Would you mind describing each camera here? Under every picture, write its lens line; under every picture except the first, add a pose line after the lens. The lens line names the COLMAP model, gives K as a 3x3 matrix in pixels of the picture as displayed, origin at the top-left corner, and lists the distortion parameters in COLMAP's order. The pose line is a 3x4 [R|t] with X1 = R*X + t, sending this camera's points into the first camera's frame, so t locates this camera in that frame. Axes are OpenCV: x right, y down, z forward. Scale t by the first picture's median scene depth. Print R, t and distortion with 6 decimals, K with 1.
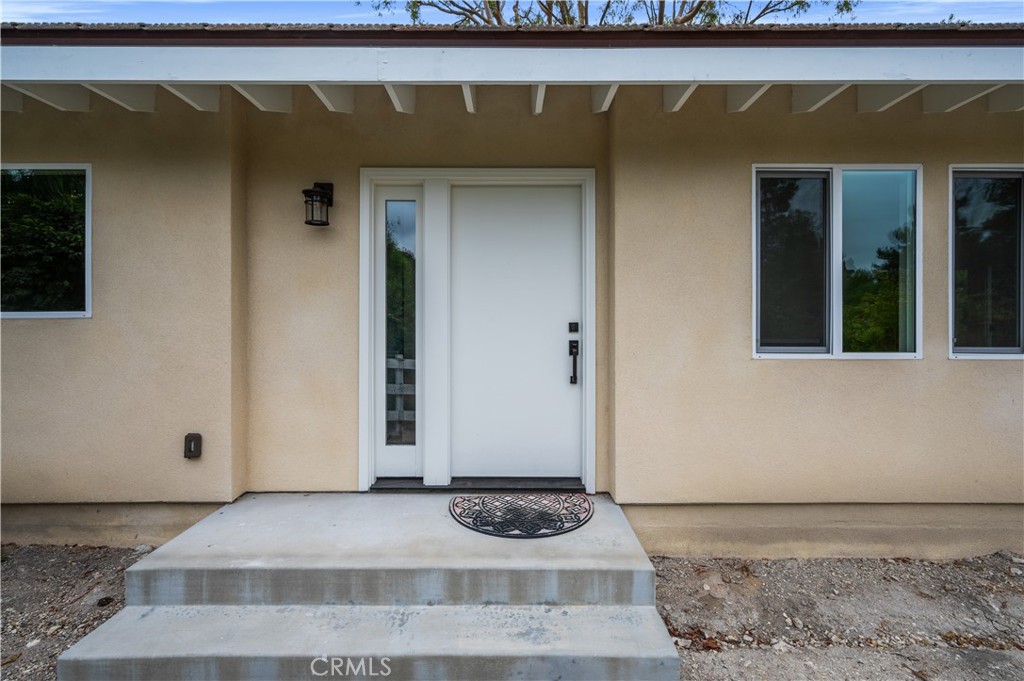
lens RADIAL K [[443.9, 0, 515.6], [0, 443.9, 322.5], [0, 0, 1]] dist [-0.000442, 0.000129]
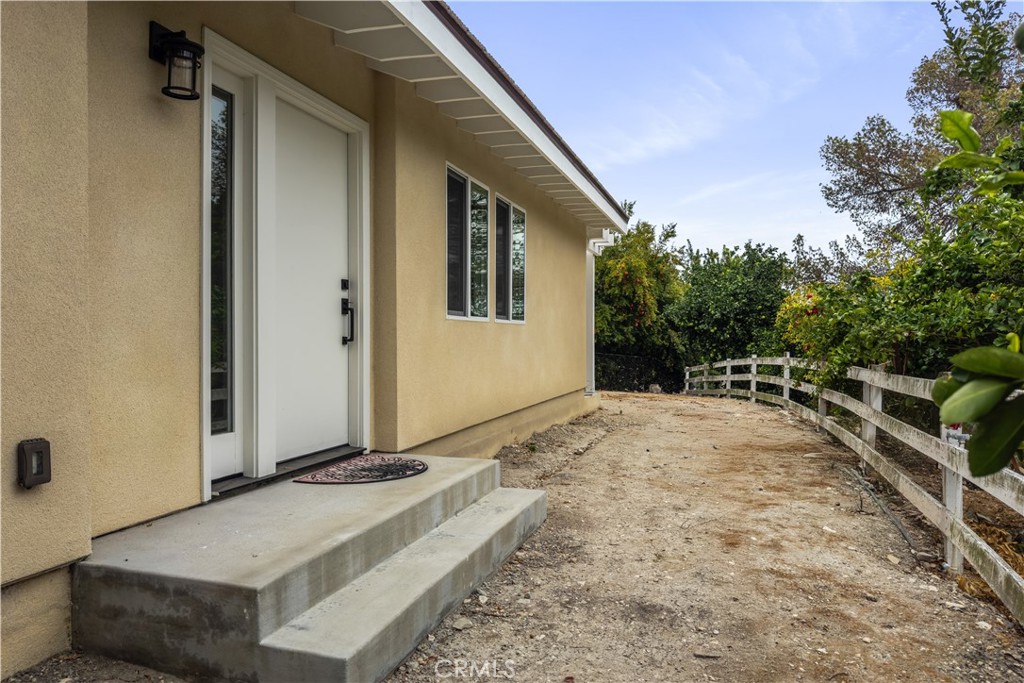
lens RADIAL K [[723.4, 0, 513.5], [0, 723.4, 341.5], [0, 0, 1]] dist [-0.002599, -0.000787]
pose [[0.291796, -0.005374, 0.956465, -1.623496], [-0.003424, 0.999972, 0.006663, 0.158553], [-0.956474, -0.005220, 0.291770, 0.284642]]
